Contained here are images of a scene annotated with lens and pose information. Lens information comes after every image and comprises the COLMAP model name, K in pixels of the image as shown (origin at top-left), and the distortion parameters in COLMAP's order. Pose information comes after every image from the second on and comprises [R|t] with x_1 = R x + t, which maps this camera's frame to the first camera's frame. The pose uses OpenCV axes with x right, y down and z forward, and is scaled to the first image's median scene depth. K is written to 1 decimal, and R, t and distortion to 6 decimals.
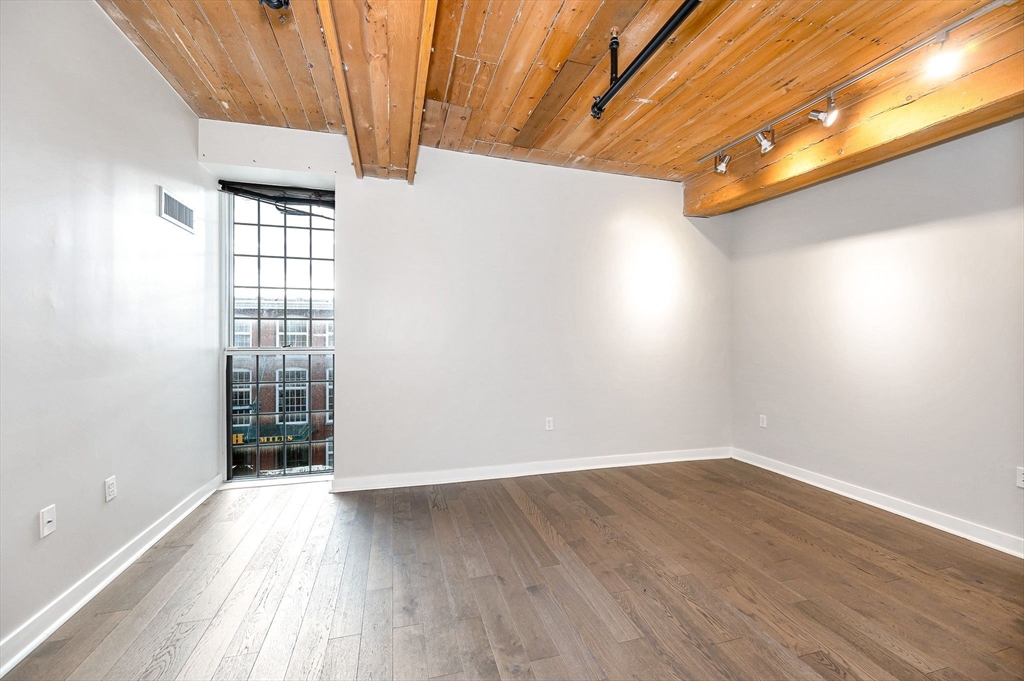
lens RADIAL K [[426.8, 0, 522.1], [0, 426.8, 342.4], [0, 0, 1]] dist [-0.003134, -0.000148]
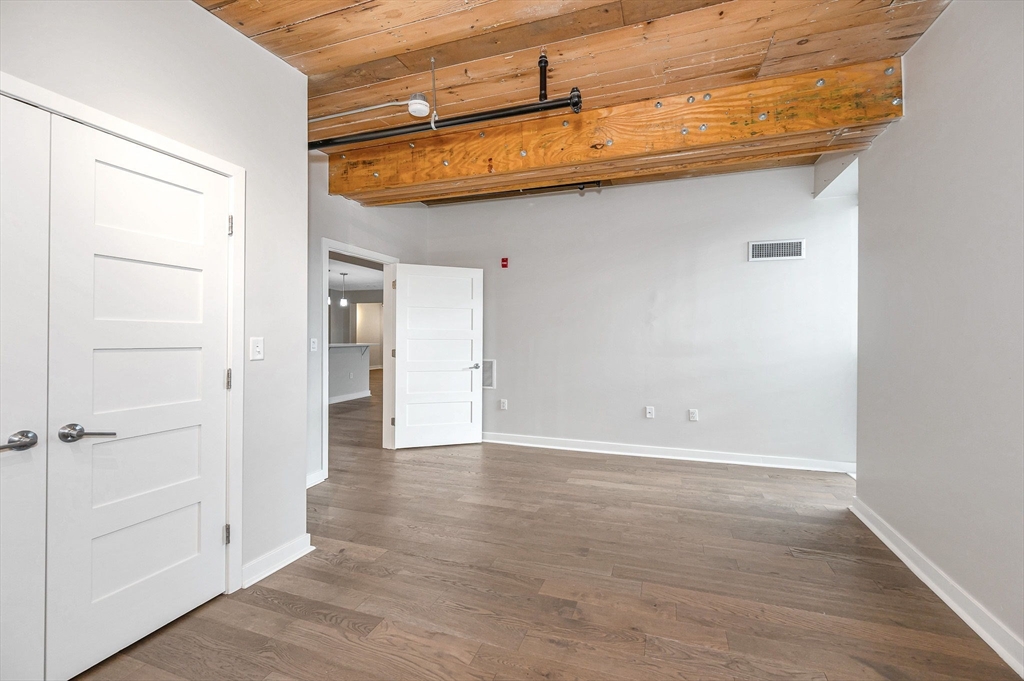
lens RADIAL K [[421.2, 0, 520.5], [0, 421.2, 338.0], [0, 0, 1]] dist [-0.001187, -0.000447]
pose [[-0.588540, -0.004570, -0.808455, 1.134099], [-0.010303, 0.999945, 0.001847, 0.002179], [0.808402, 0.009417, -0.588555, 1.641248]]
